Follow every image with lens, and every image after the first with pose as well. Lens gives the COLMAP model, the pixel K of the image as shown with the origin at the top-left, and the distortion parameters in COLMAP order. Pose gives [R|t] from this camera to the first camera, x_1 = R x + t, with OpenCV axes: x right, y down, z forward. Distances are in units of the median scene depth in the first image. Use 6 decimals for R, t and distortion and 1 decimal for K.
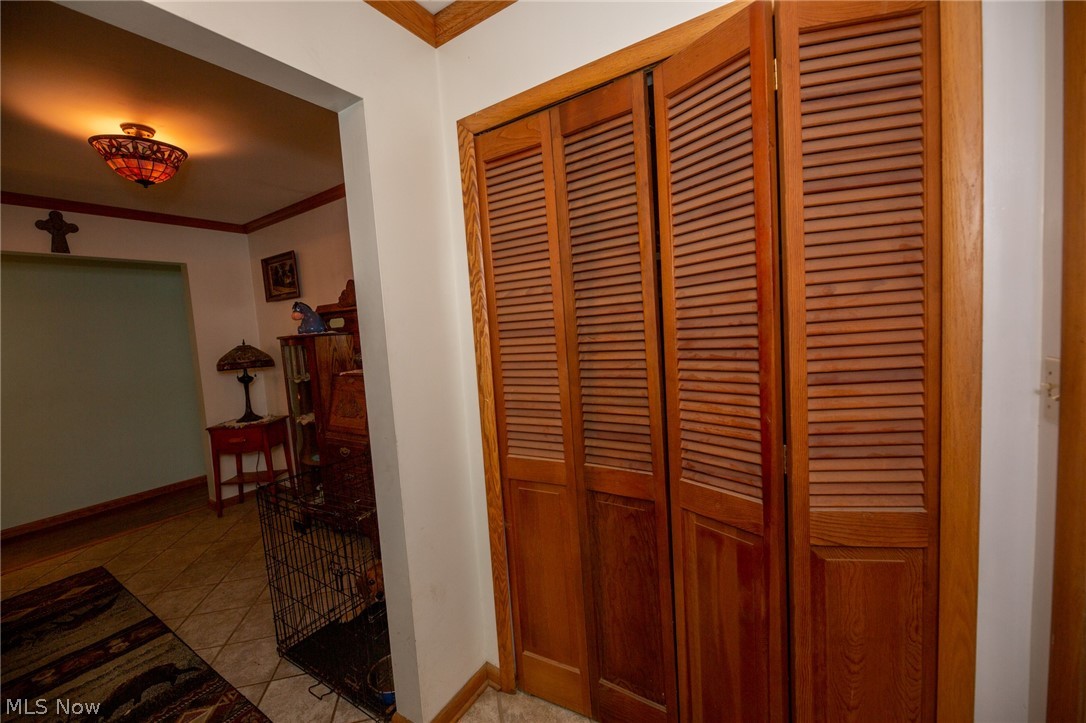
lens RADIAL K [[438.6, 0, 540.7], [0, 438.6, 363.3], [0, 0, 1]] dist [-0.001326, -0.000663]
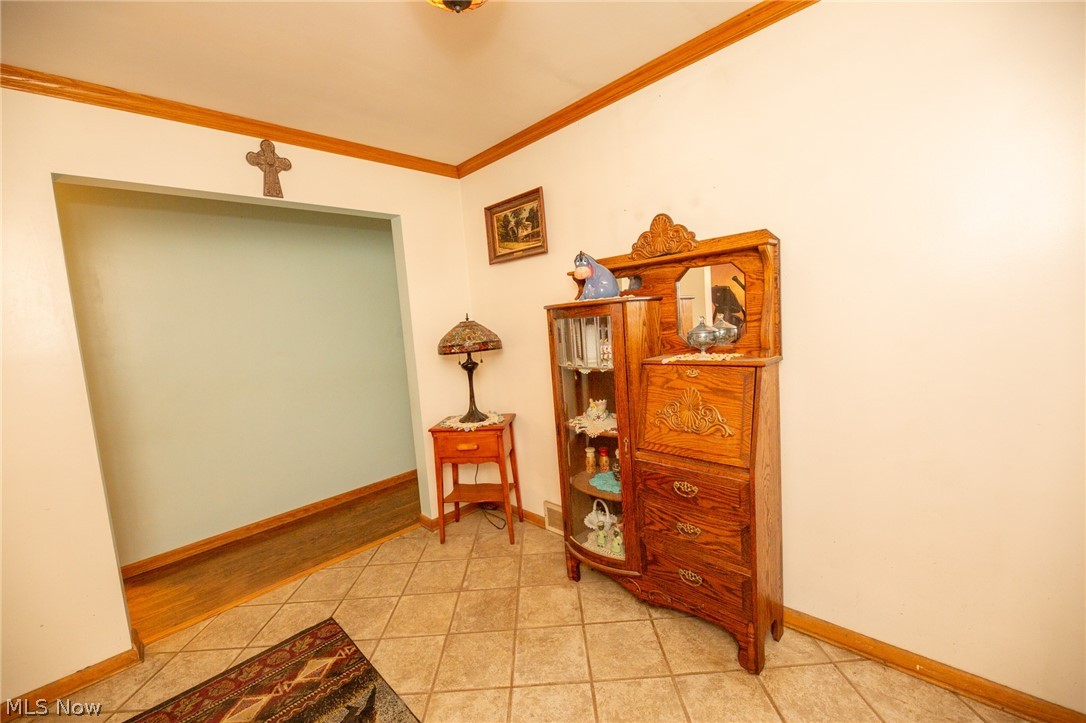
lens RADIAL K [[438.6, 0, 545.0], [0, 438.6, 361.6], [0, 0, 1]] dist [-0.001326, -0.000663]
pose [[0.980620, 0.008960, -0.195712, -0.404233], [-0.002608, 0.999462, 0.032690, 0.003782], [0.195900, -0.031546, 0.980116, 0.283927]]
